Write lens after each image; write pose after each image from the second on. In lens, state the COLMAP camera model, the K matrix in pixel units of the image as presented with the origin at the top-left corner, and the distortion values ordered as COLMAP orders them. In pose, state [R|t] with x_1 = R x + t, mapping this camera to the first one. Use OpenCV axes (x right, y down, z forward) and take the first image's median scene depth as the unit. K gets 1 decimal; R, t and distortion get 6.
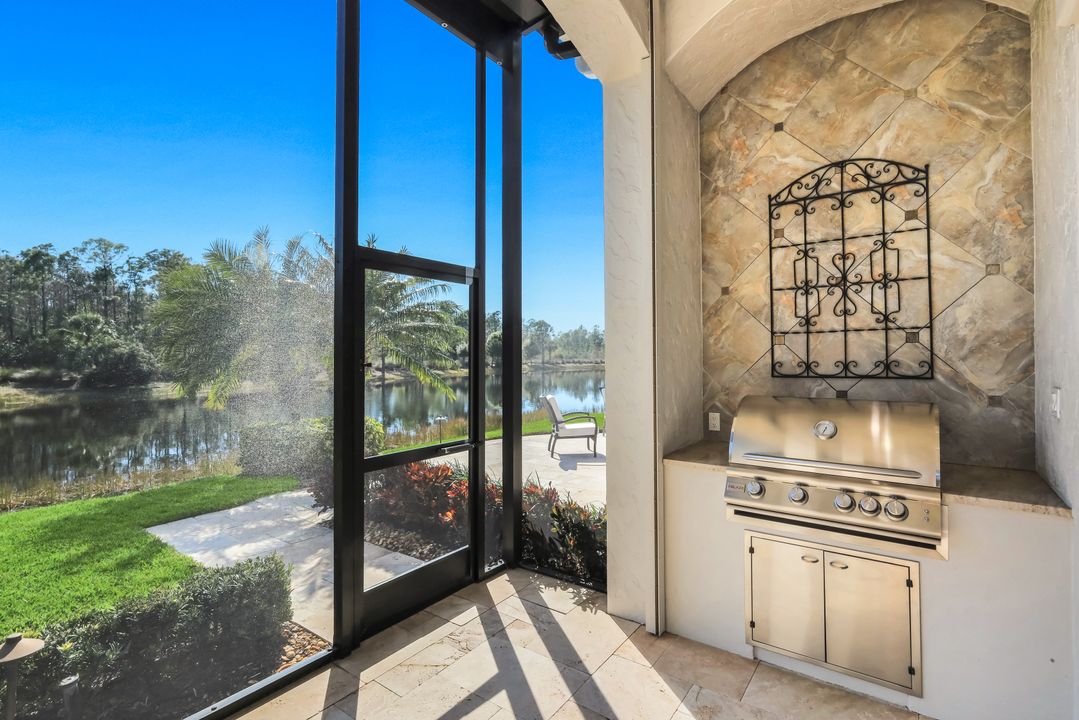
lens RADIAL K [[518.1, 0, 539.5], [0, 518.1, 360.0], [0, 0, 1]] dist [-0.001296, 0.000090]
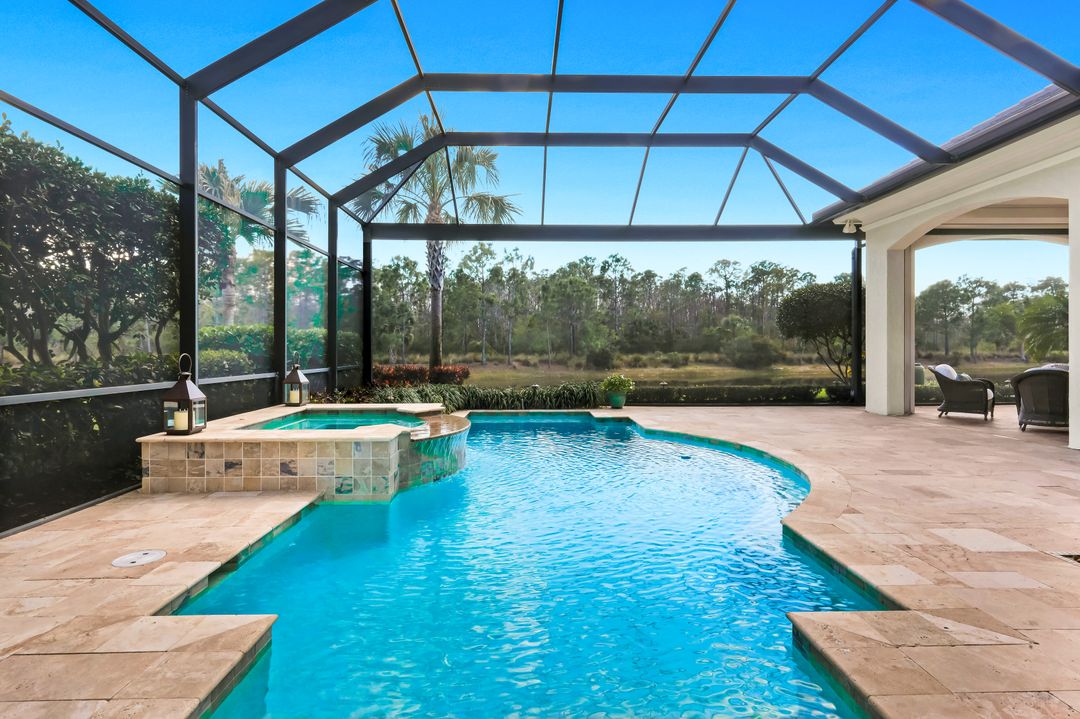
lens RADIAL K [[546.4, 0, 536.3], [0, 546.4, 356.0], [0, 0, 1]] dist [-0.000716, 0.000342]
pose [[0.605660, 0.012979, -0.795617, -0.003829], [-0.004025, 0.999904, 0.013247, 0.003875], [0.795713, -0.004821, 0.605655, -0.376933]]
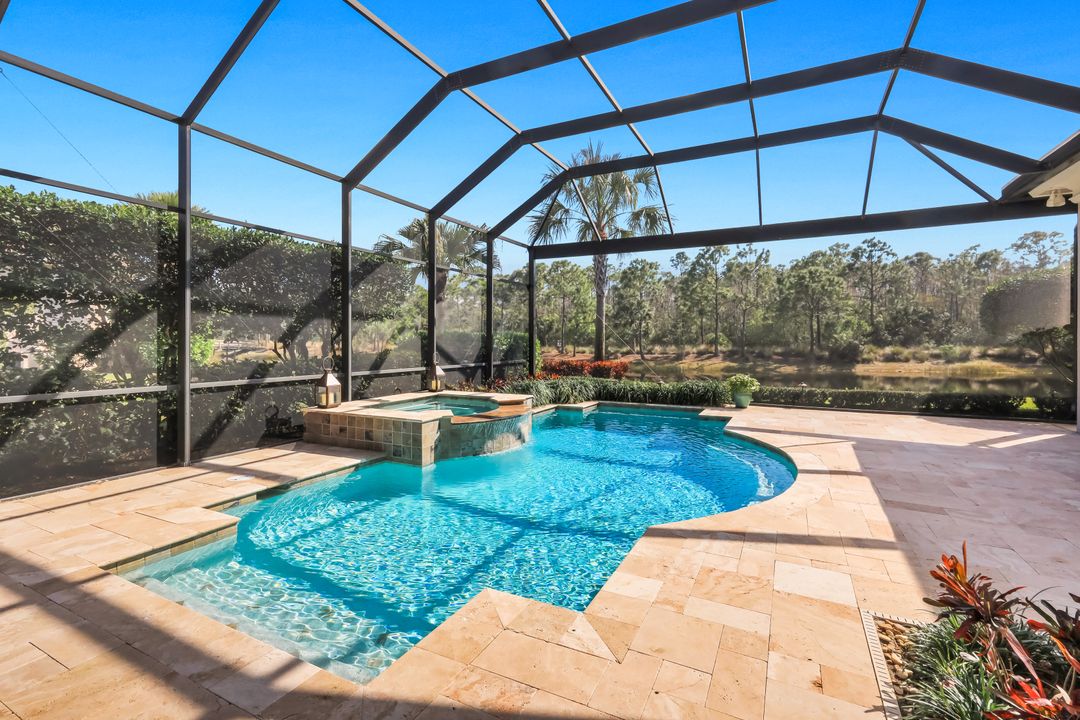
lens RADIAL K [[490.3, 0, 535.2], [0, 490.3, 345.7], [0, 0, 1]] dist [-0.002673, -0.000588]
pose [[0.158217, 0.014624, -0.987296, 0.030000], [-0.003200, 0.999893, 0.014298, -0.000910], [0.987399, 0.000897, 0.158247, -0.325784]]
